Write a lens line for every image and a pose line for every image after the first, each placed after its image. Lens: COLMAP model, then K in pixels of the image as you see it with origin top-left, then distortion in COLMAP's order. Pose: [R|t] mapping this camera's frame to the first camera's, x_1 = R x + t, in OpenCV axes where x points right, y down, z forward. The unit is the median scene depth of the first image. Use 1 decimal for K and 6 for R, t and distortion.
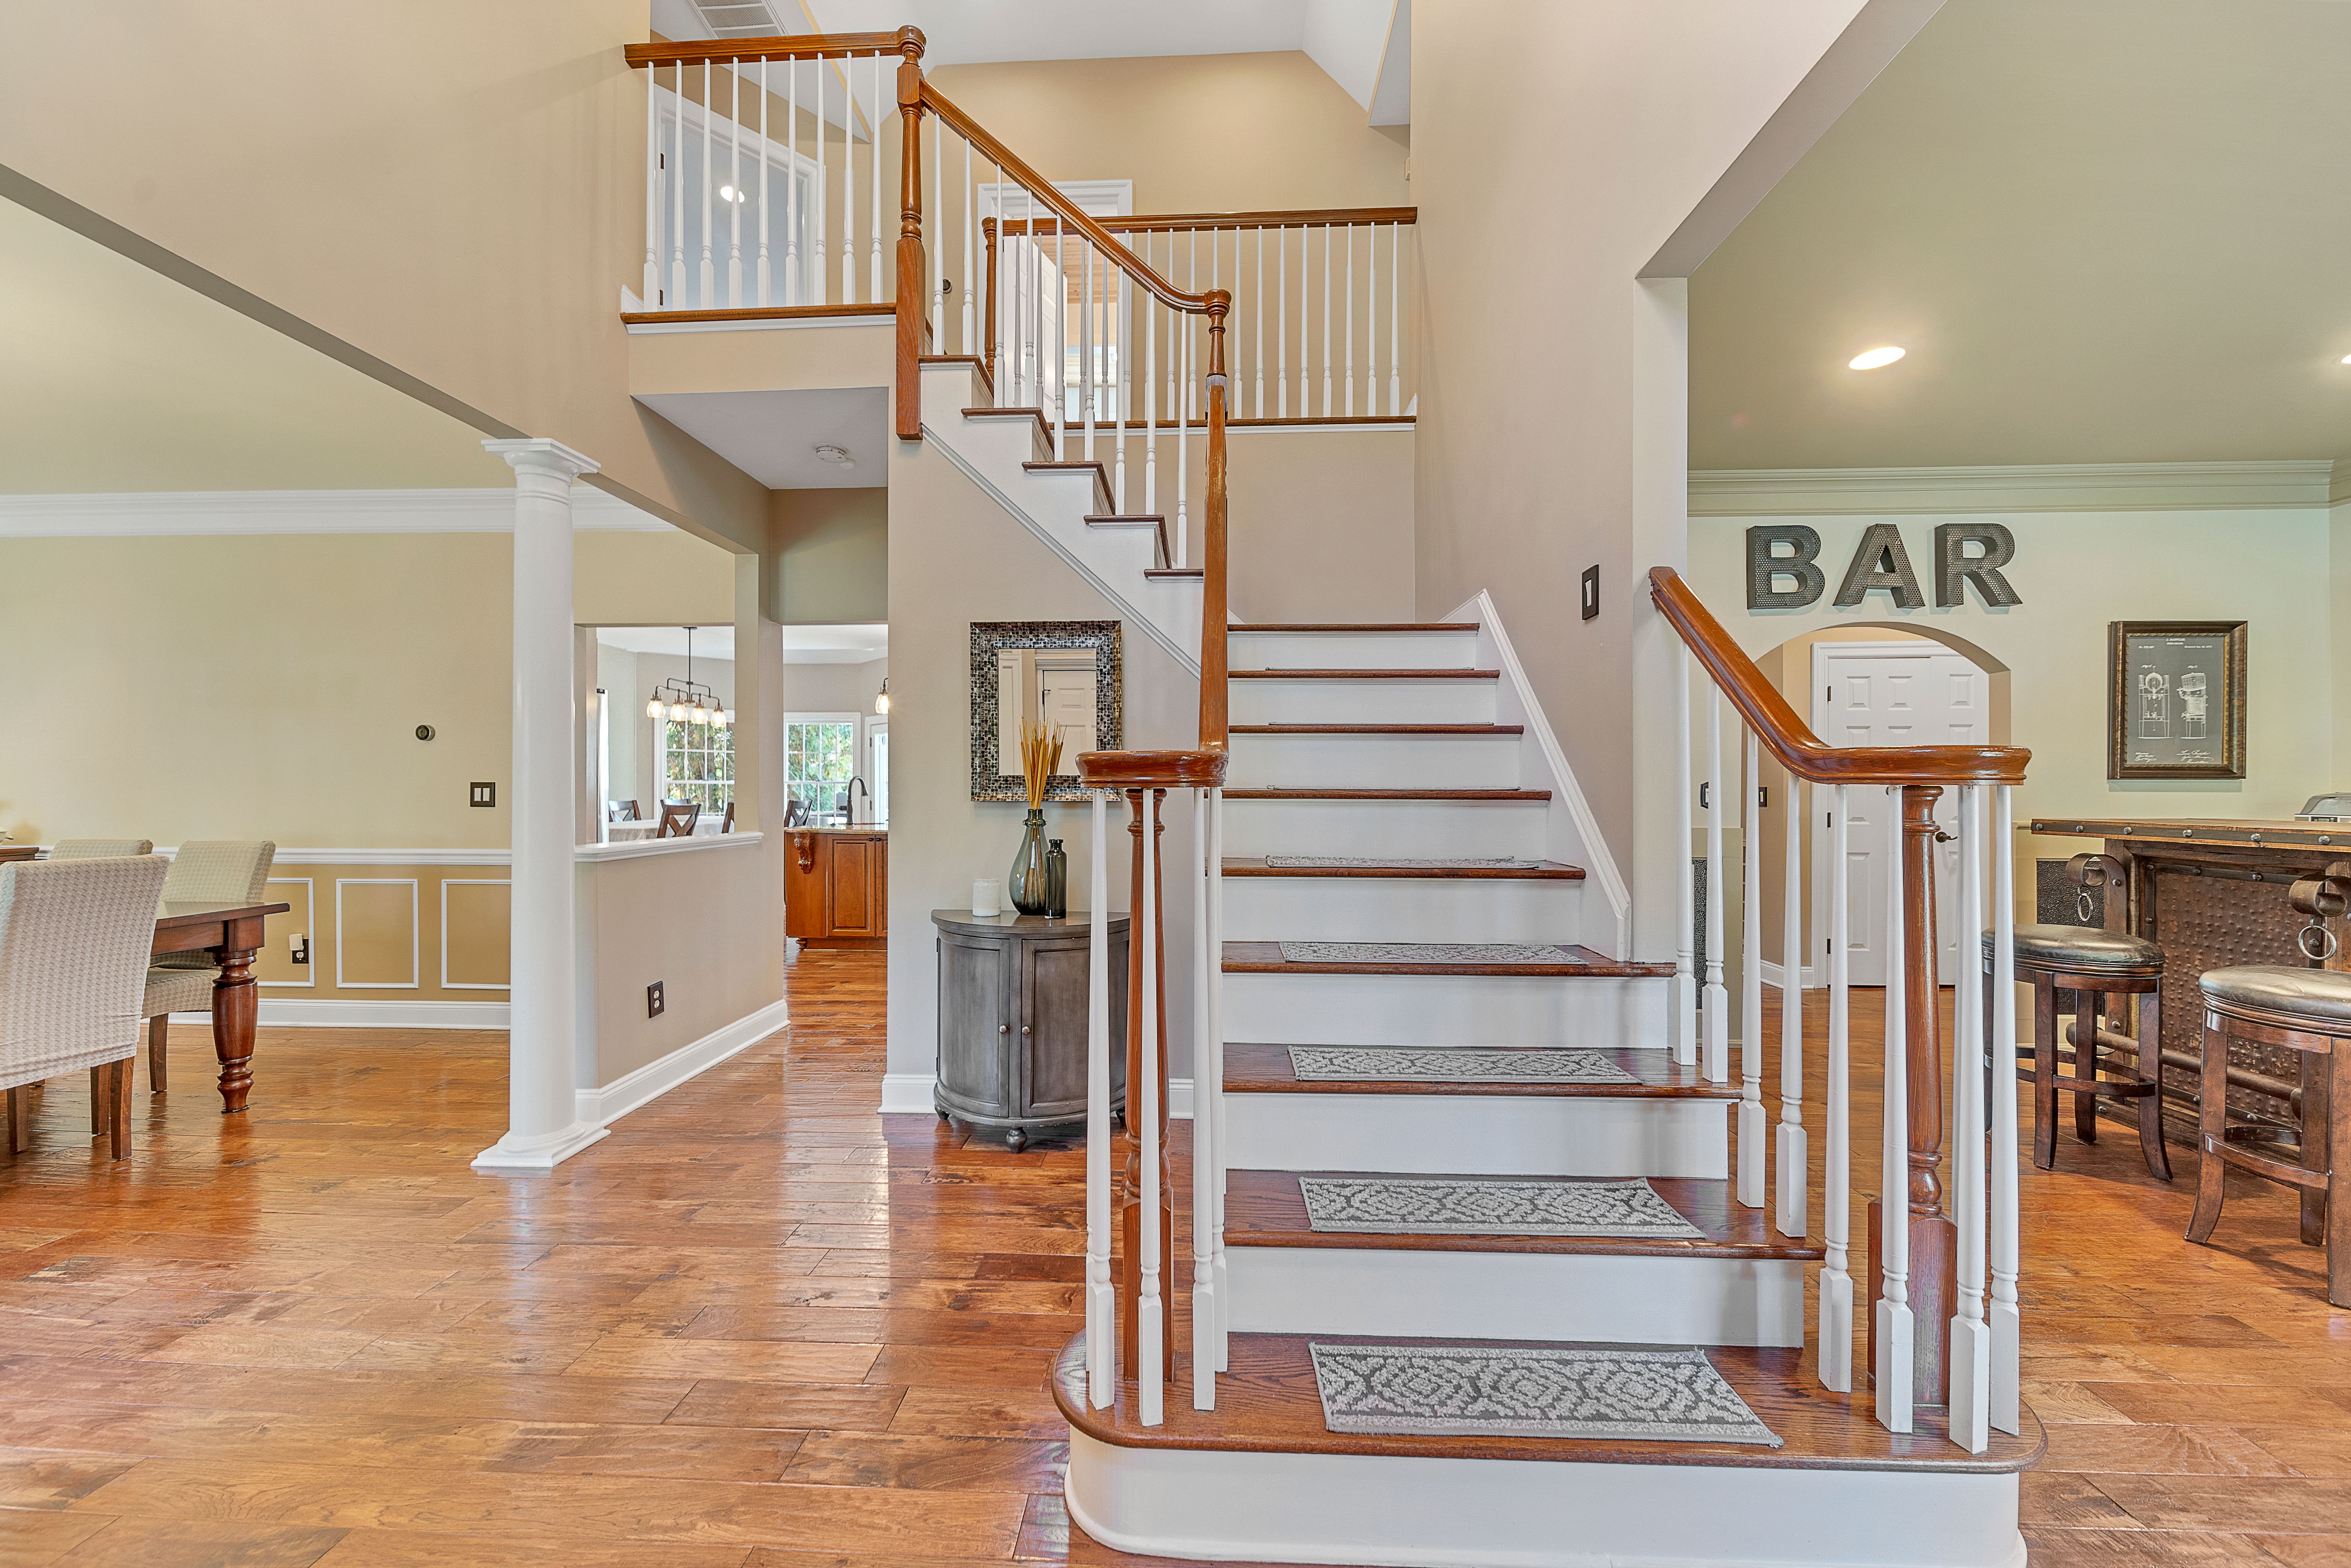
lens RADIAL K [[862.4, 0, 1181.4], [0, 862.4, 789.3], [0, 0, 1]] dist [0.001180, -0.002769]
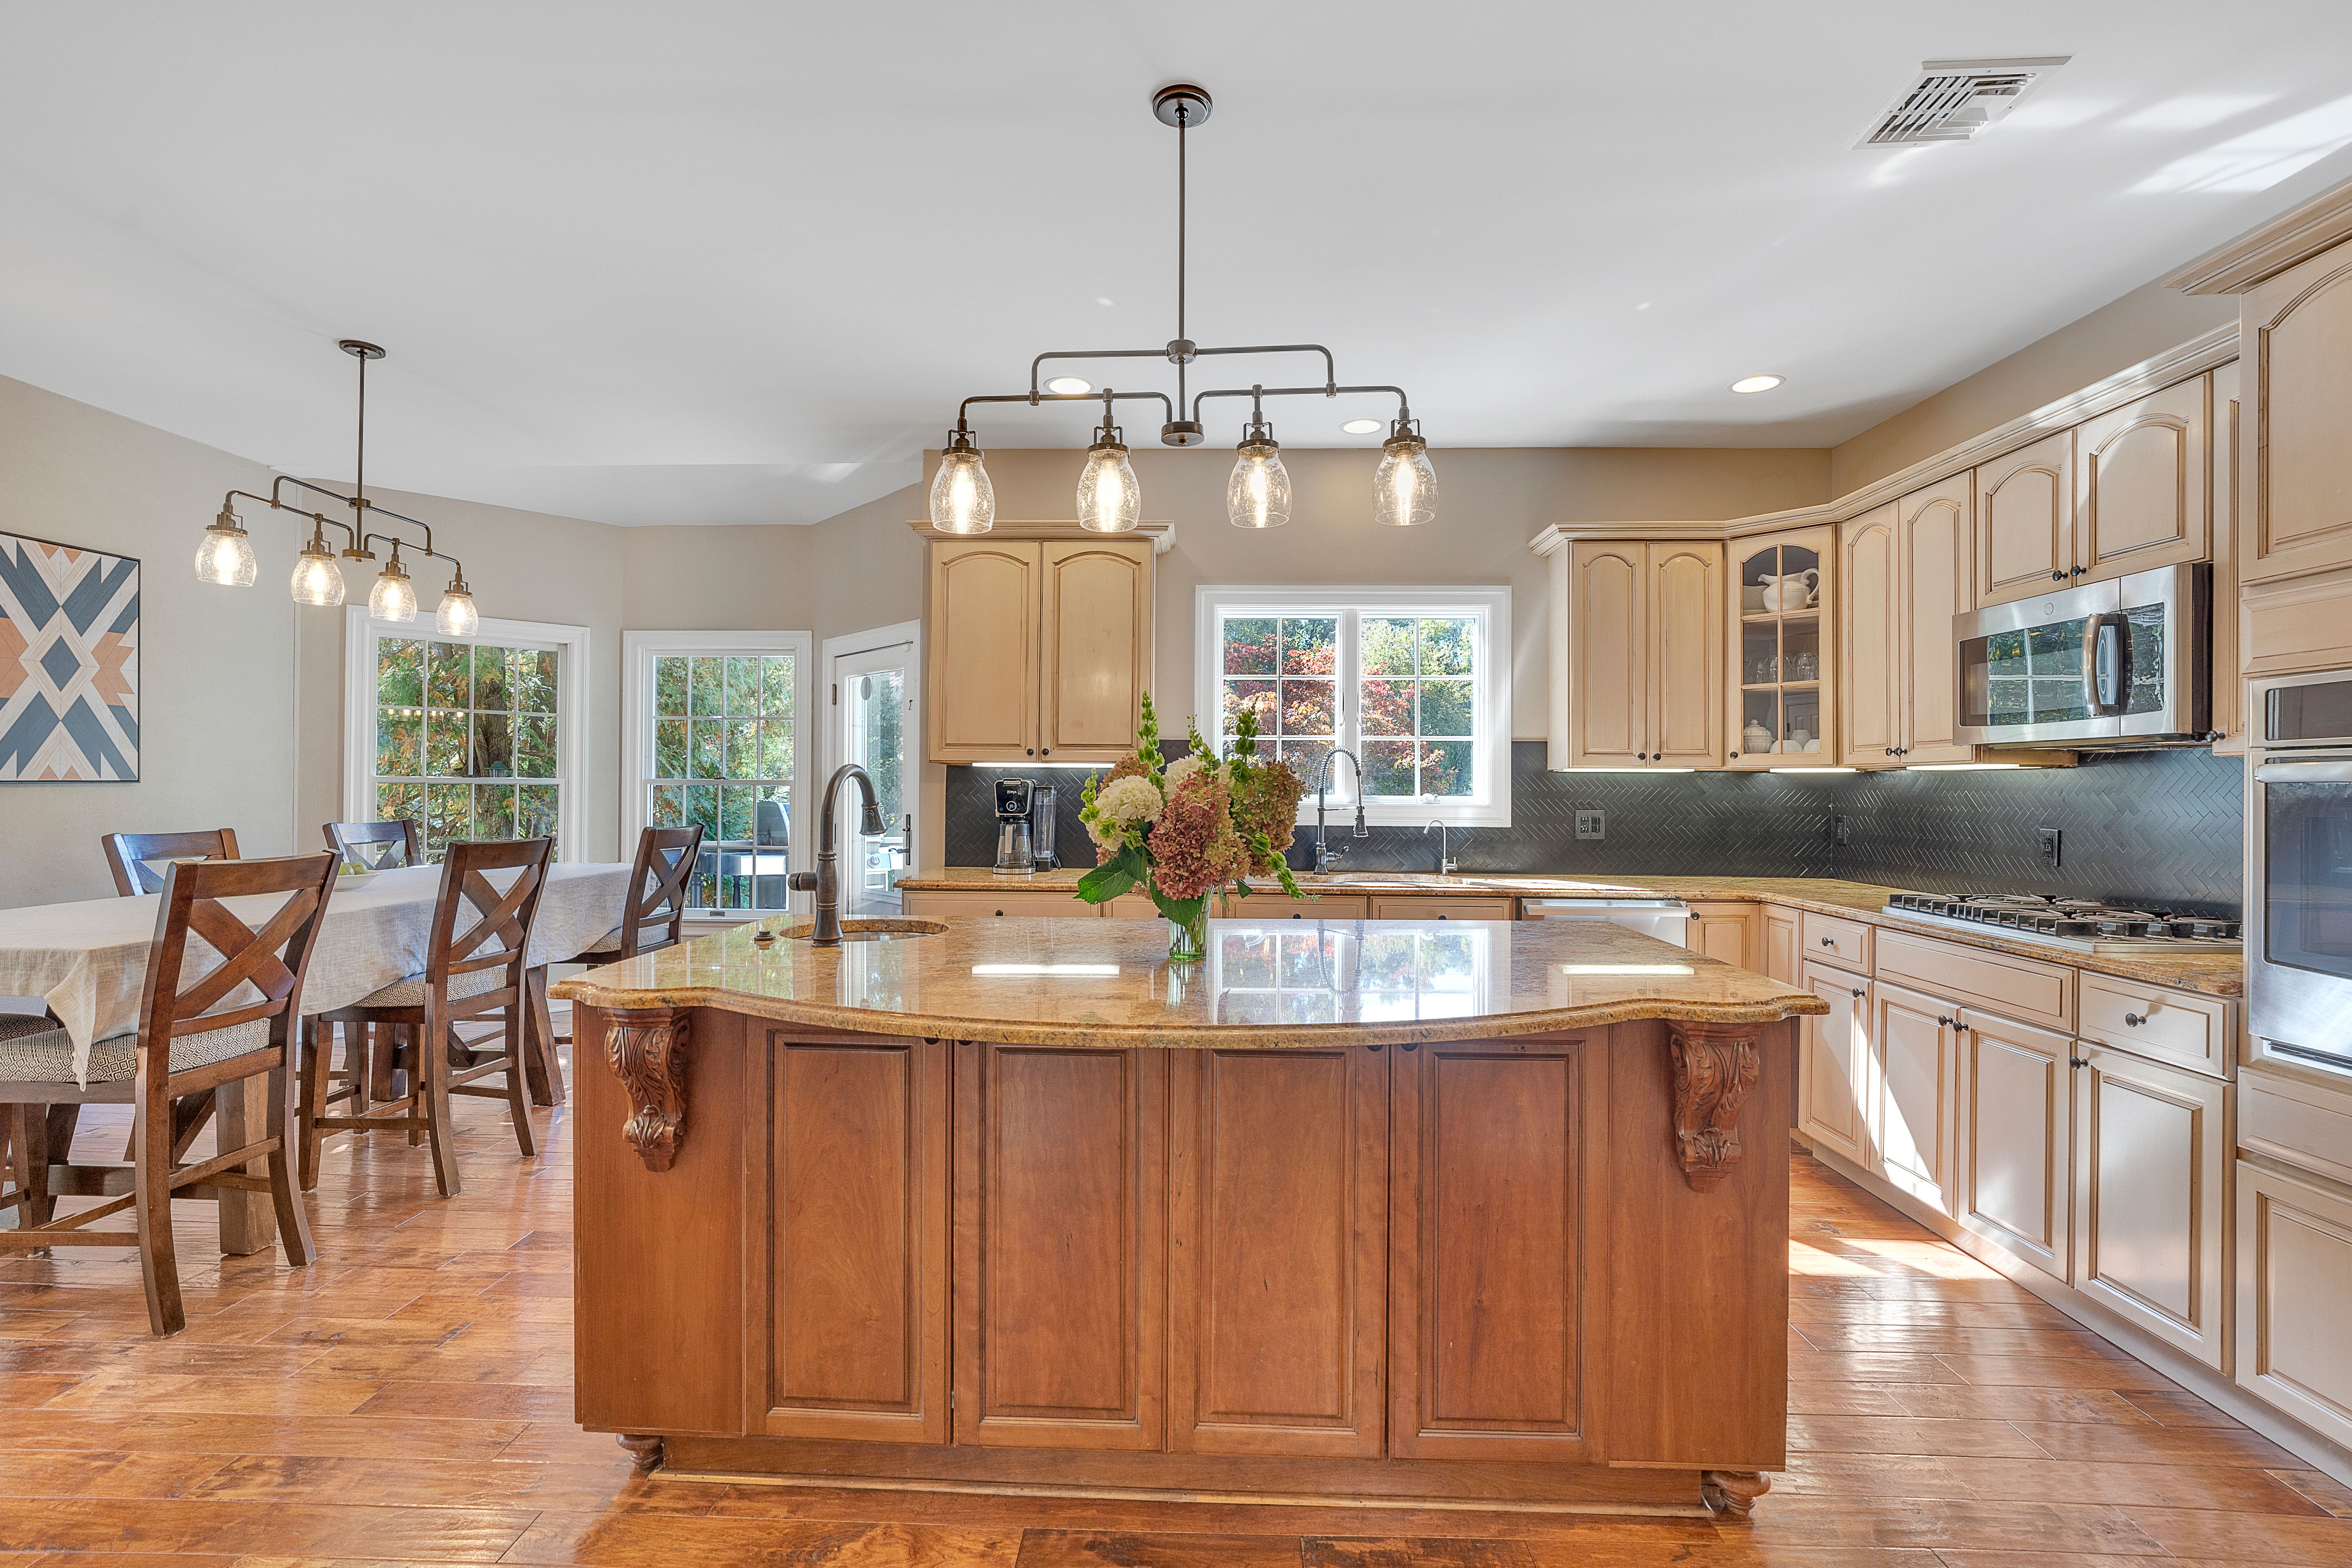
lens RADIAL K [[1062.0, 0, 1175.5], [0, 1062.0, 784.4], [0, 0, 1]] dist [-0.013809, 0.003217]
pose [[0.999972, 0.005502, 0.005165, -0.448850], [-0.005477, 0.999973, -0.004852, -0.013133], [-0.005192, 0.004824, 0.999975, 1.077374]]
